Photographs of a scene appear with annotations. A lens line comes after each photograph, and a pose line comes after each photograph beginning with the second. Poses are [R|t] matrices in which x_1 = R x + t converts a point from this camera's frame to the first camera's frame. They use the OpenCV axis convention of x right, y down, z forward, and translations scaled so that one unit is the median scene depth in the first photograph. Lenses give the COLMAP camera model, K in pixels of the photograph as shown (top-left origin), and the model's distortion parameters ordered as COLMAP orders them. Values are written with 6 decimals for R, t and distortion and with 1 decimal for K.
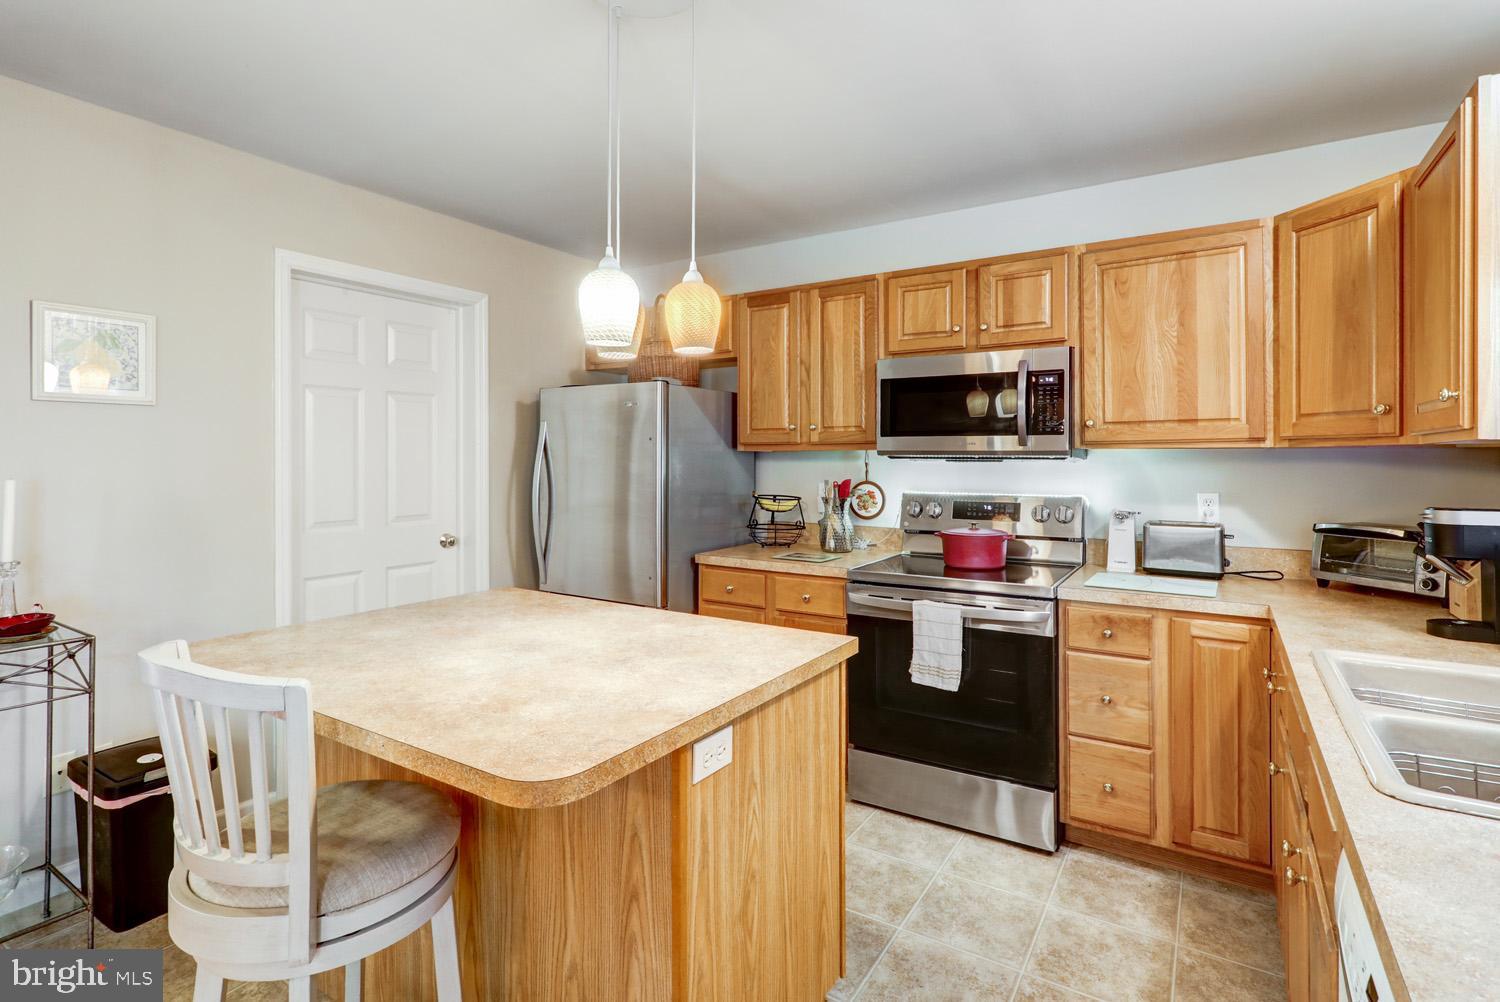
lens RADIAL K [[729.8, 0, 758.2], [0, 729.8, 461.9], [0, 0, 1]] dist [-0.003622, 0.001050]
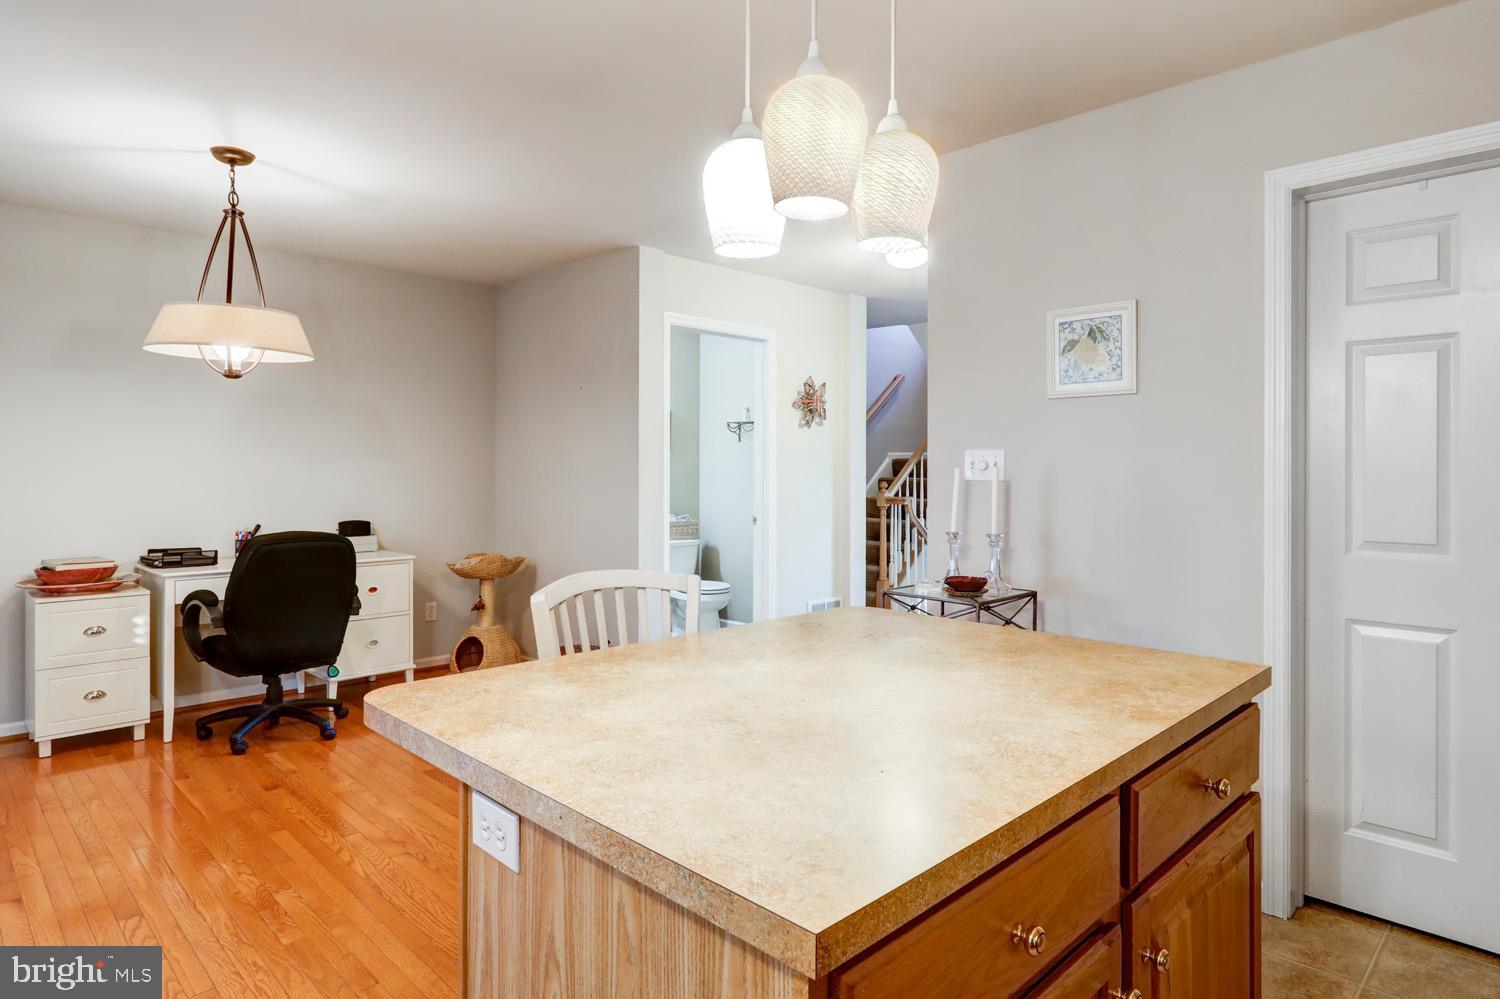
lens RADIAL K [[853.6, 0, 749.1], [0, 853.6, 466.4], [0, 0, 1]] dist [-0.001262, -0.000111]
pose [[-0.222010, -0.004808, -0.975032, 0.382657], [-0.009344, 0.999952, -0.002803, 0.026713], [0.975000, 0.008488, -0.222045, 0.787073]]
